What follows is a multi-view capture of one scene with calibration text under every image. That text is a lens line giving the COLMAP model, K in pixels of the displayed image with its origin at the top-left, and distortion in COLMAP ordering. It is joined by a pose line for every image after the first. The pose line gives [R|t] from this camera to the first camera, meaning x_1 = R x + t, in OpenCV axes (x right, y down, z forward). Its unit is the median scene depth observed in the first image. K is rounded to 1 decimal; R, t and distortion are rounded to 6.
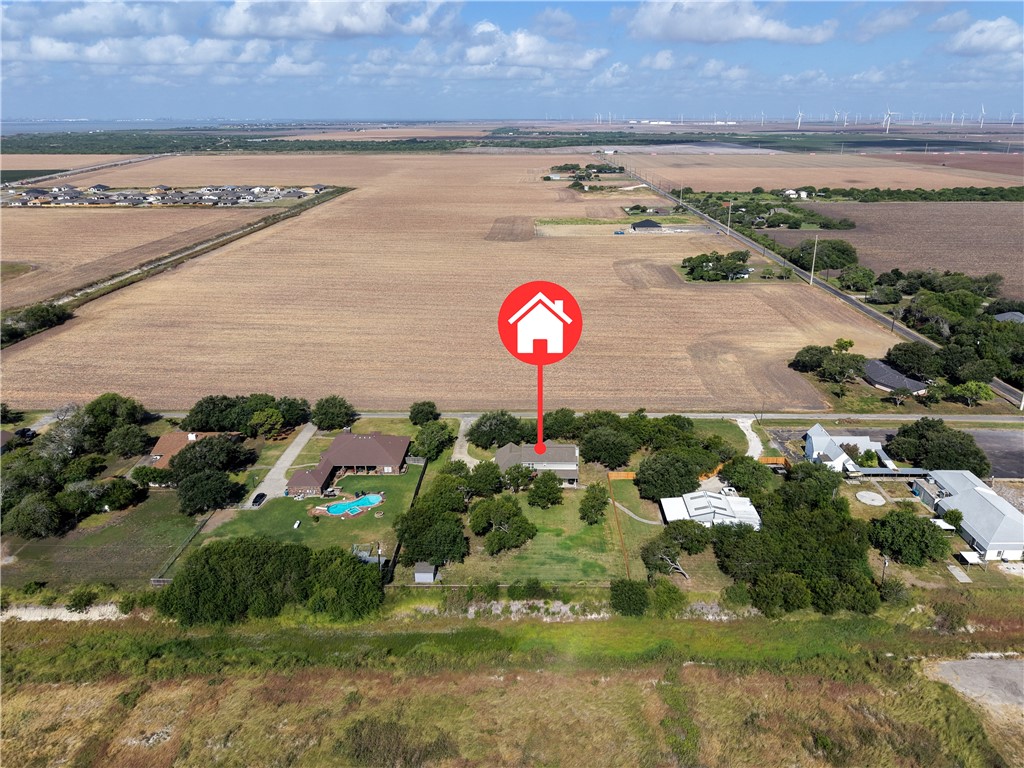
lens RADIAL K [[717.7, 0, 512.0], [0, 717.7, 384.0], [0, 0, 1]] dist [0.025959, -0.001317]
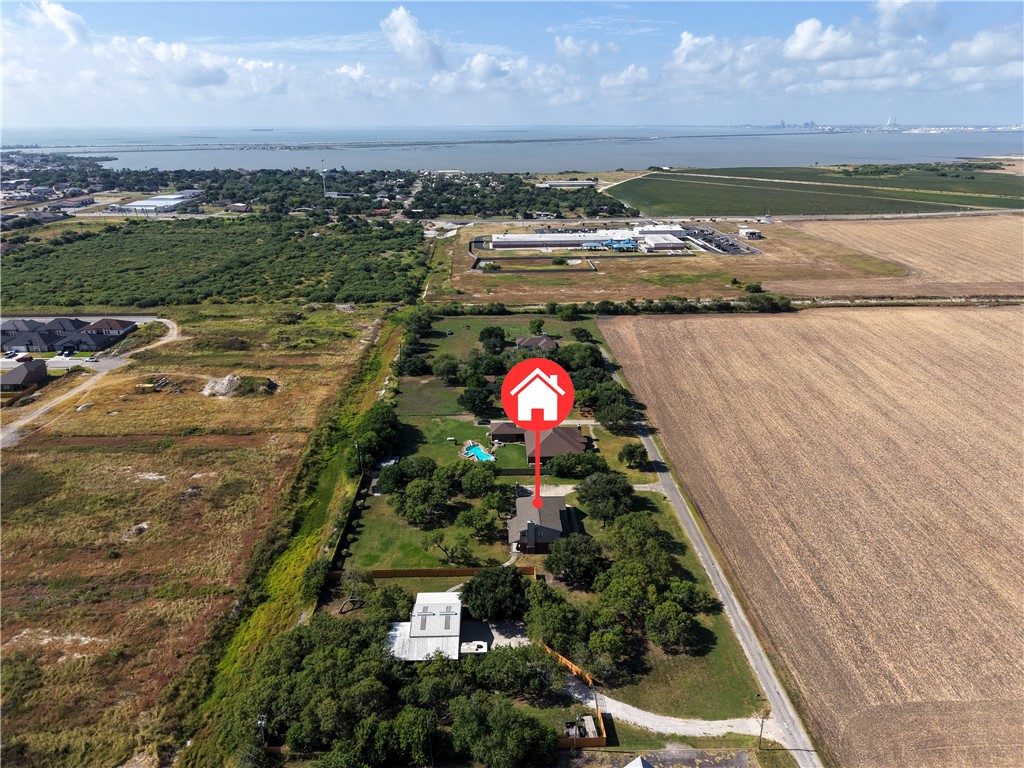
lens RADIAL K [[697.9, 0, 518.1], [0, 697.9, 381.8], [0, 0, 1]] dist [0.011305, -0.001137]
pose [[0.053613, 0.350443, -0.935048, 0.828746], [-0.345396, 0.885103, 0.311920, -0.332137], [0.936924, 0.306239, 0.168494, 0.724223]]
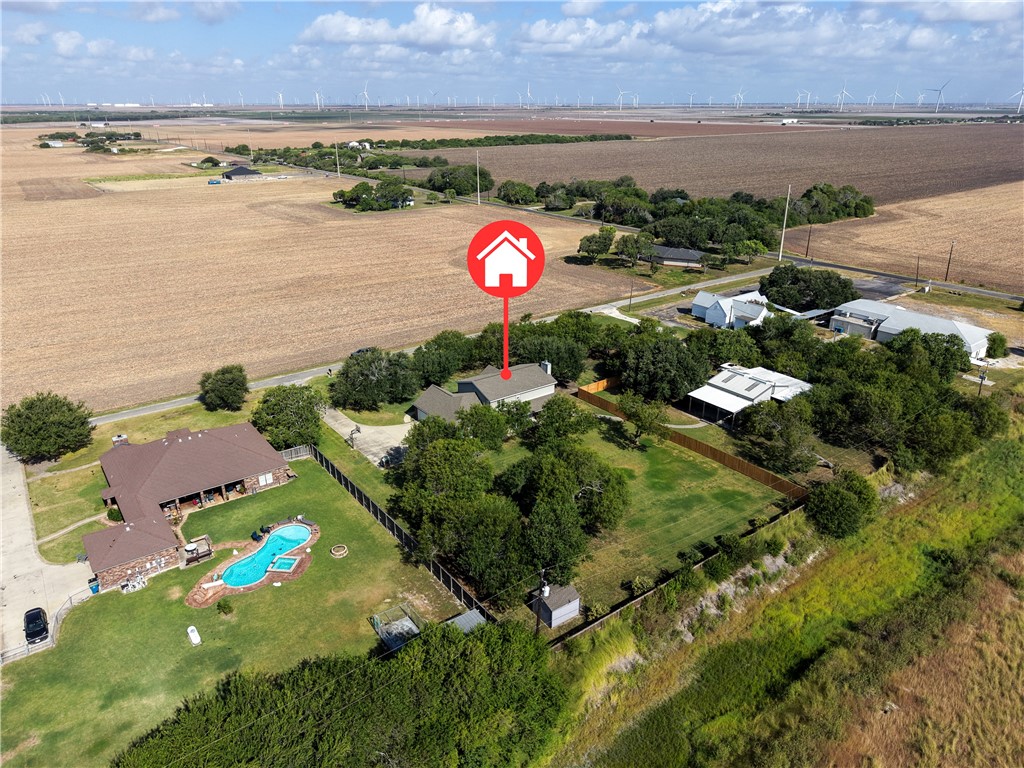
lens RADIAL K [[697.9, 0, 518.1], [0, 697.9, 381.8], [0, 0, 1]] dist [0.011305, -0.001137]
pose [[0.787117, -0.224980, 0.574309, -0.300308], [0.207033, 0.973454, 0.097593, 0.033107], [-0.581020, 0.042084, 0.812801, 0.436300]]
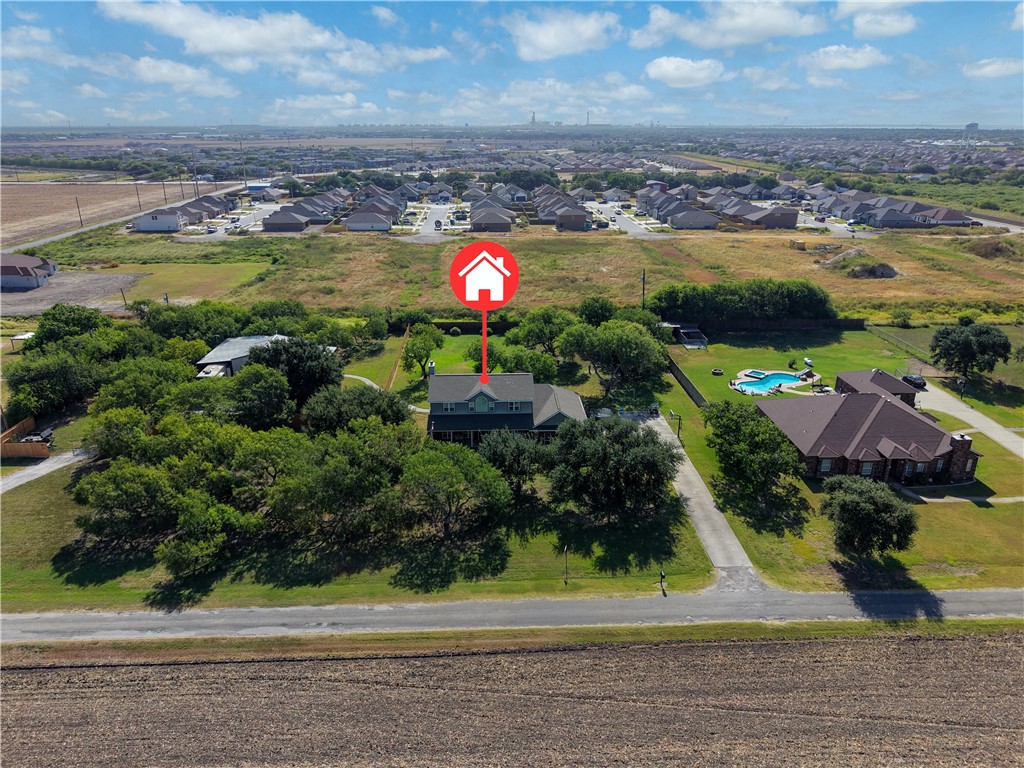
lens RADIAL K [[697.9, 0, 518.1], [0, 697.9, 381.8], [0, 0, 1]] dist [0.011305, -0.001137]
pose [[-0.998210, 0.020797, -0.056067, 0.052740], [-0.020857, 0.757624, 0.652358, -0.238086], [0.056045, 0.652360, -0.755834, 1.330611]]
